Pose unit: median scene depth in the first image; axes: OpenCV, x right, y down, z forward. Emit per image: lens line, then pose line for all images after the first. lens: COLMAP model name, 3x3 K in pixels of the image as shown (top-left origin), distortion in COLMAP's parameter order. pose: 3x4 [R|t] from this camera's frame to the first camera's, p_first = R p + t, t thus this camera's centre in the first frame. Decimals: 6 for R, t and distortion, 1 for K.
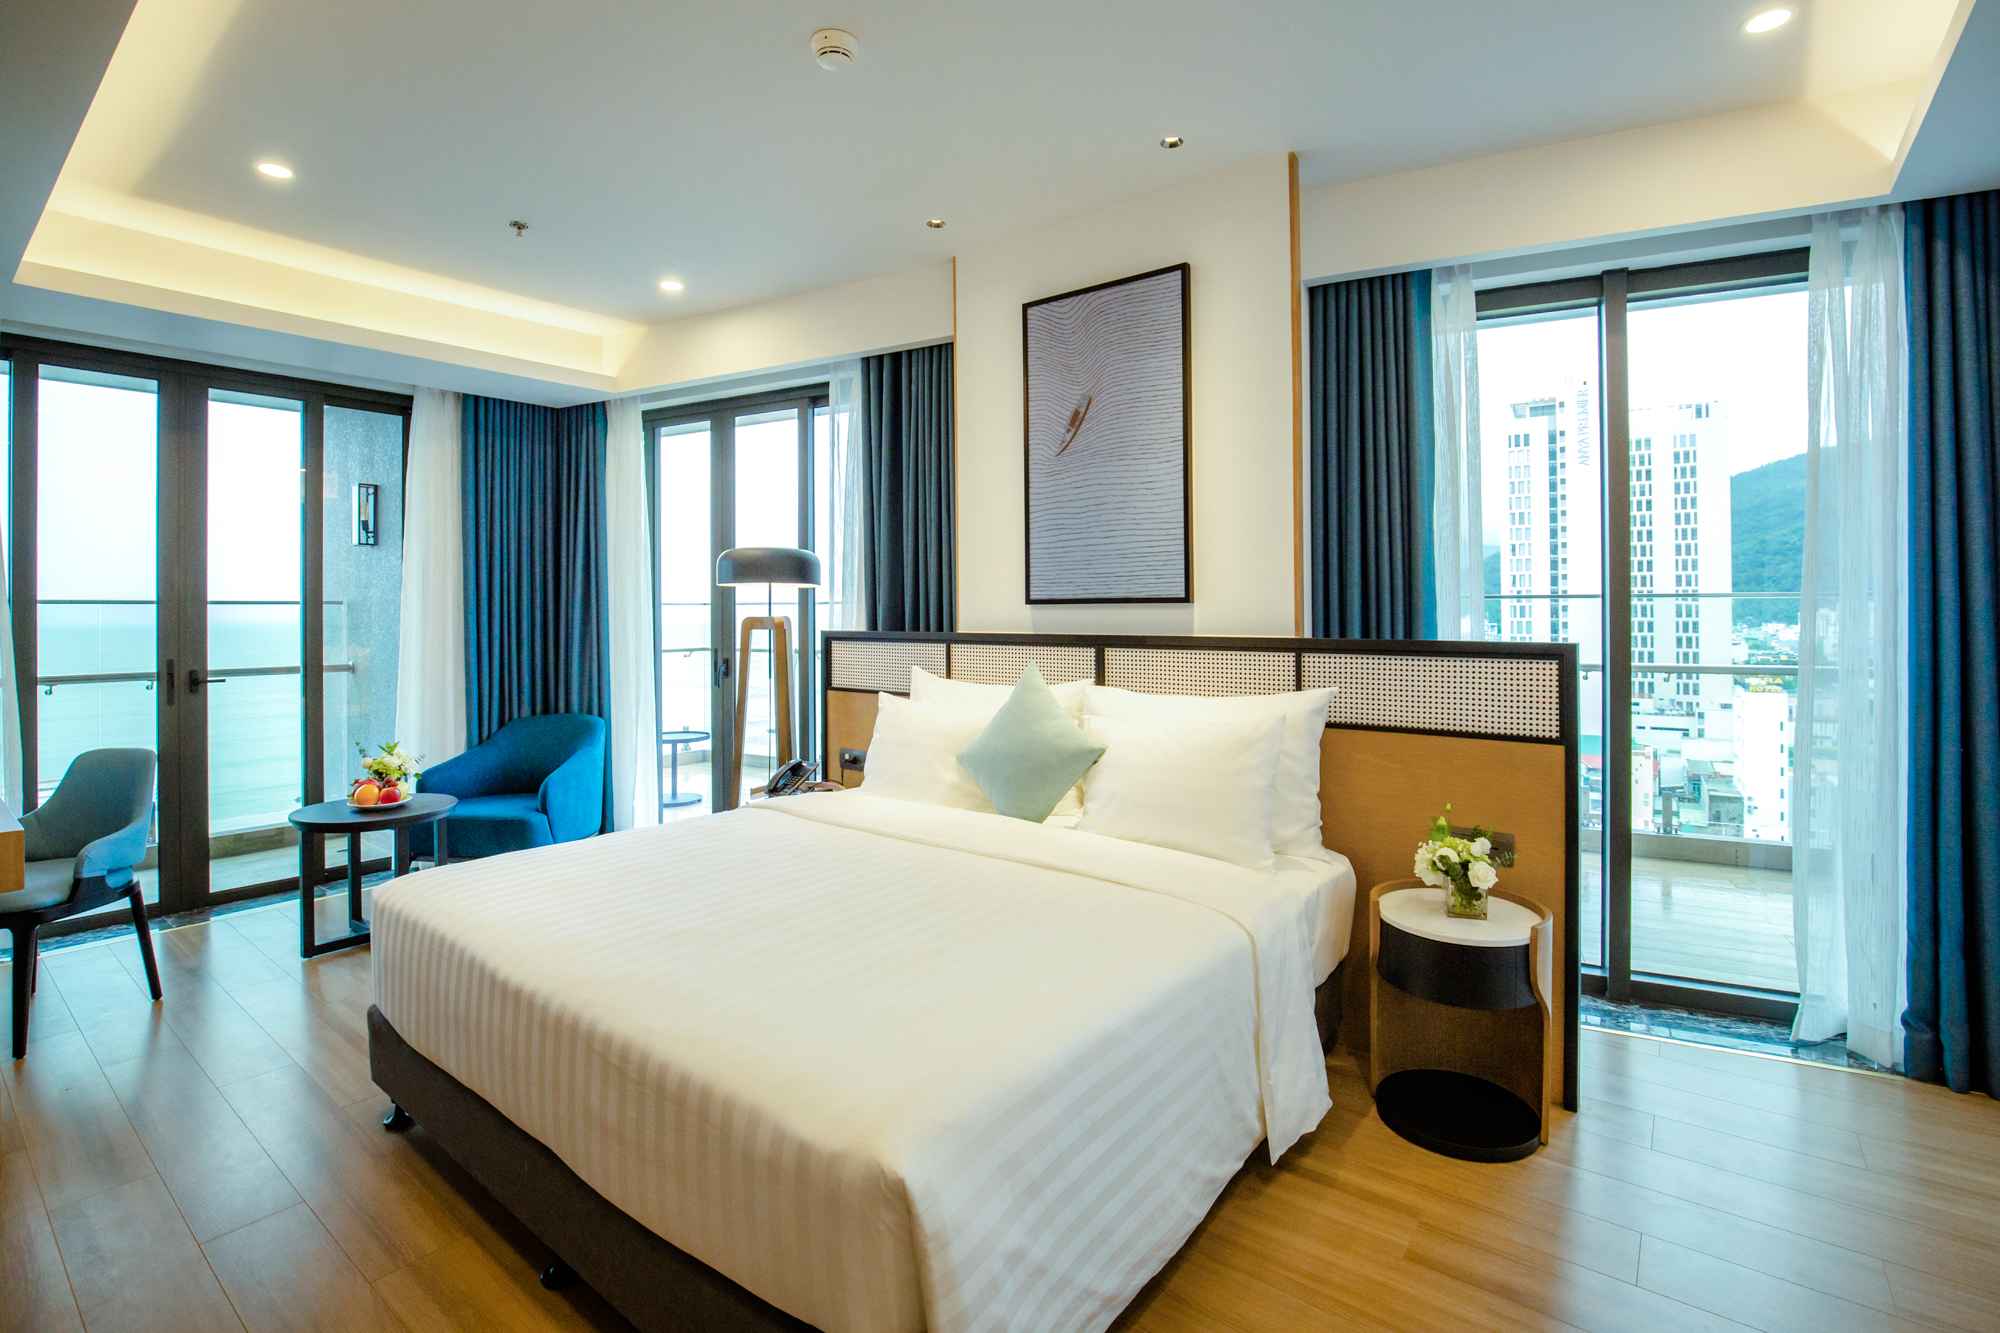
lens RADIAL K [[947.2, 0, 1002.2], [0, 947.2, 606.2], [0, 0, 1]] dist [-0.022560, 0.000149]
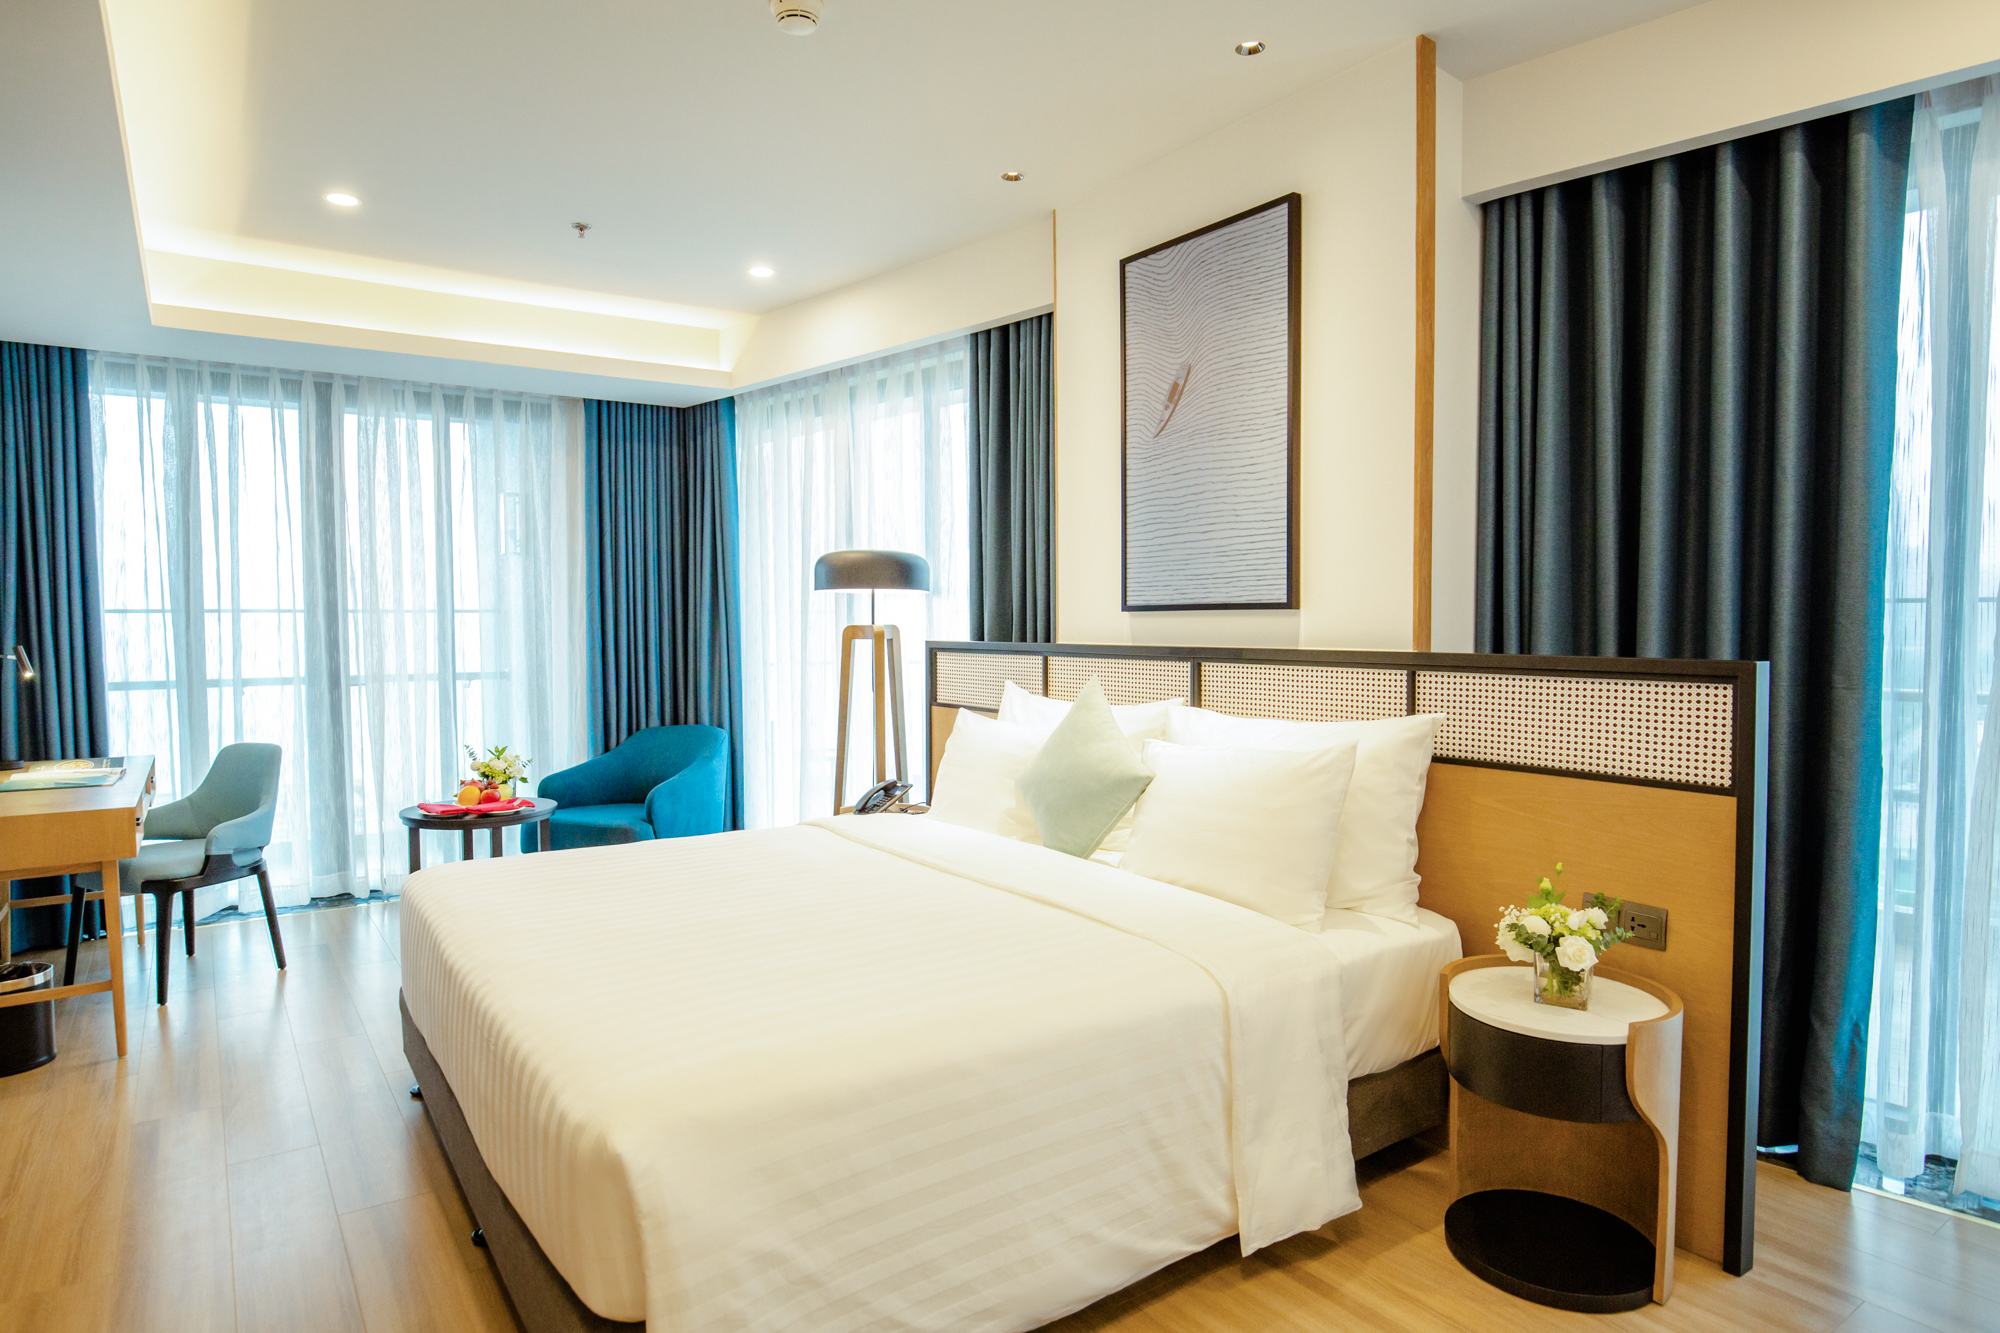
lens RADIAL K [[1123.6, 0, 1000.0], [0, 1123.6, 666.5], [0, 0, 1]] dist [0.003246, 0.000092]
pose [[0.958399, 0.011998, -0.285178, 0.232784], [0.001375, 0.998911, 0.046646, 0.000396], [0.285427, -0.045098, 0.957339, -0.024206]]
